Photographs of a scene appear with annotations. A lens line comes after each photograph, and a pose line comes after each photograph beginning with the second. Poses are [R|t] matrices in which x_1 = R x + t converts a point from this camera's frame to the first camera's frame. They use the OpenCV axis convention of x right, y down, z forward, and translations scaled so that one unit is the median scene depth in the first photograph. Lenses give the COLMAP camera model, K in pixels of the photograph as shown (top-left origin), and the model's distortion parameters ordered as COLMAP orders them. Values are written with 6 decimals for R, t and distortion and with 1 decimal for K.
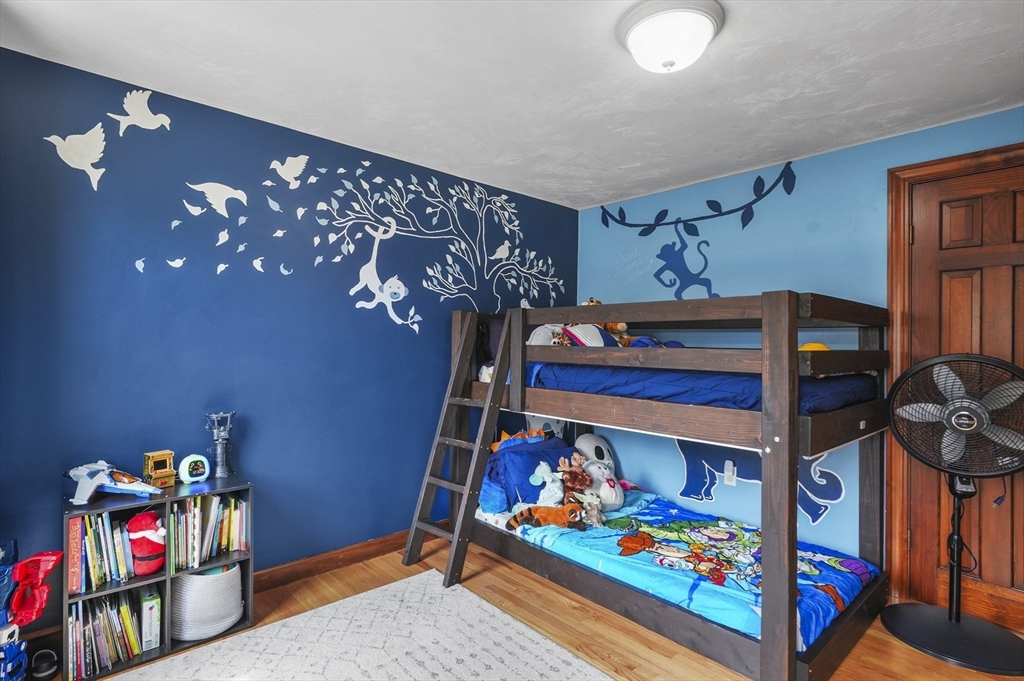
lens RADIAL K [[509.3, 0, 509.0], [0, 509.3, 327.9], [0, 0, 1]] dist [-0.000259, -0.000321]
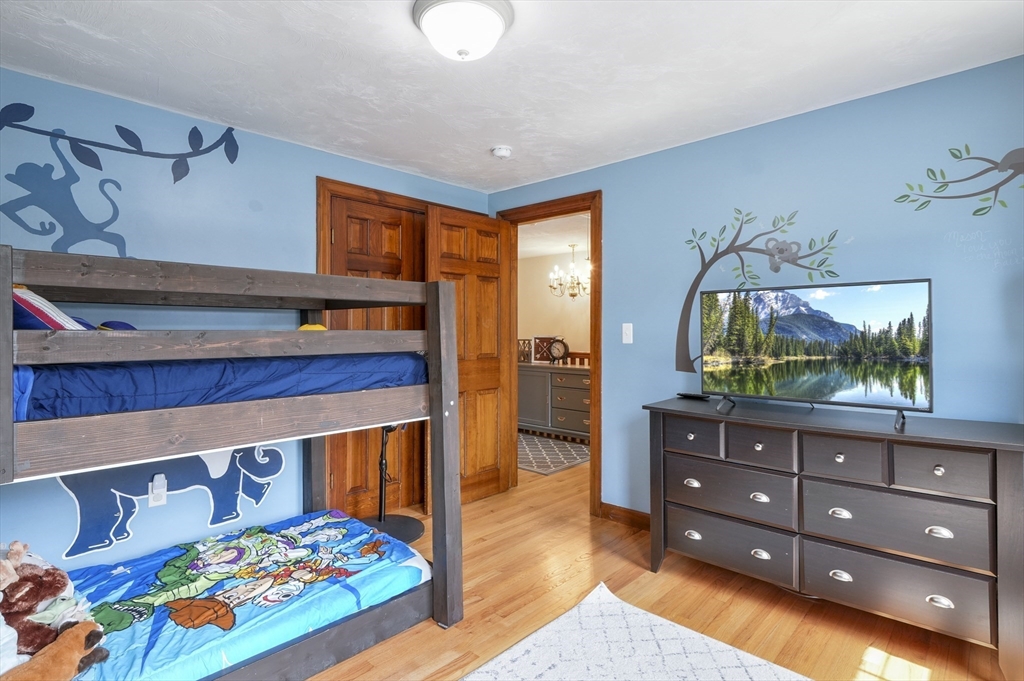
lens RADIAL K [[509.3, 0, 509.0], [0, 509.3, 327.9], [0, 0, 1]] dist [-0.000259, -0.000321]
pose [[-0.064565, -0.007498, 0.997885, -0.426826], [-0.028304, 0.999583, 0.005679, 0.017362], [-0.997512, -0.027877, -0.064751, 0.582348]]
